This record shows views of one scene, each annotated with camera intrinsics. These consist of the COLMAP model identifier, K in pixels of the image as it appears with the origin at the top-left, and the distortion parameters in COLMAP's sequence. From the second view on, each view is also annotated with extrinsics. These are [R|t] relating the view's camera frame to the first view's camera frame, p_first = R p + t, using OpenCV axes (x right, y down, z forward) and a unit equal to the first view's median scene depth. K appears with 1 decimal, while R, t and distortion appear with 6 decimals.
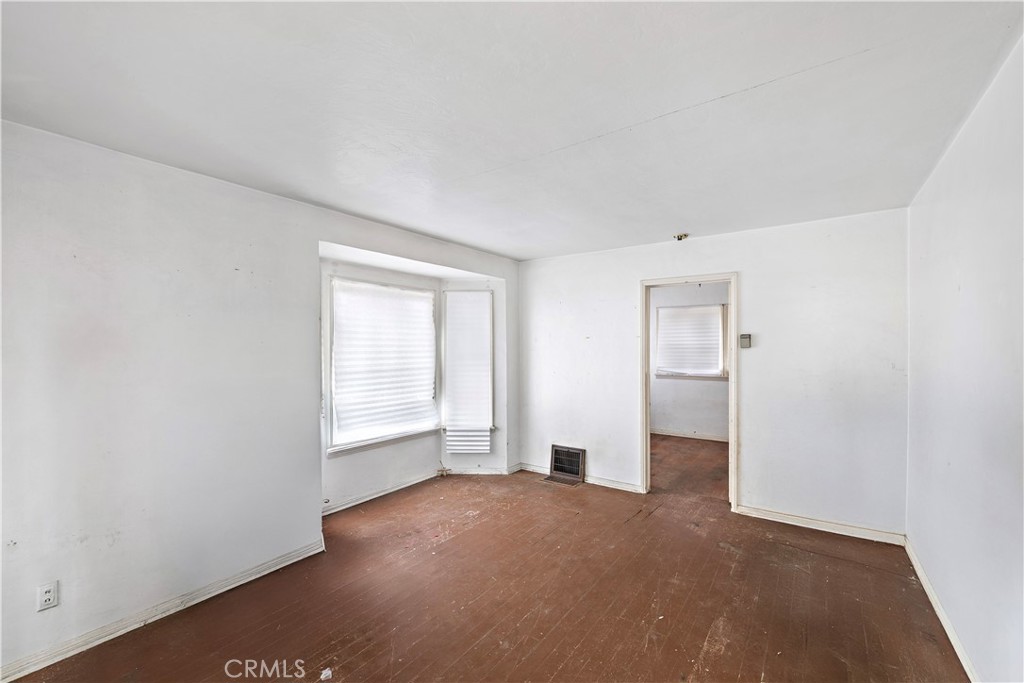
lens RADIAL K [[435.6, 0, 513.4], [0, 435.6, 344.9], [0, 0, 1]] dist [0.004732, 0.000175]
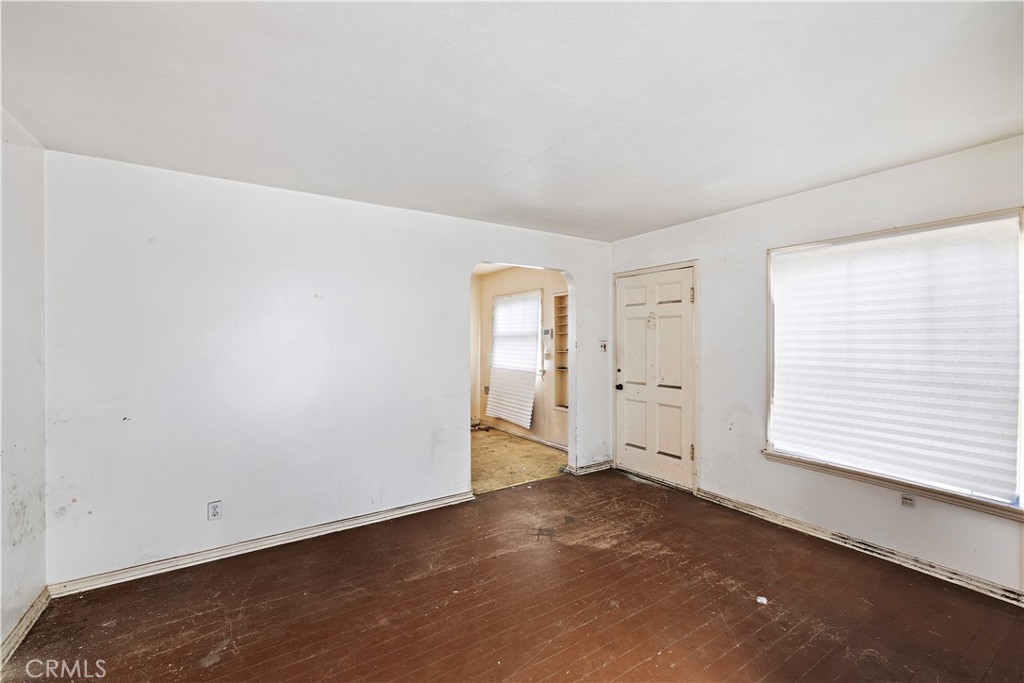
lens RADIAL K [[435.6, 0, 509.1], [0, 435.6, 342.7], [0, 0, 1]] dist [0.004732, 0.000175]
pose [[-0.926939, 0.001220, 0.375211, -0.170522], [0.004528, 0.999958, 0.007936, 0.026281], [-0.375186, 0.009055, -0.926905, 1.928036]]
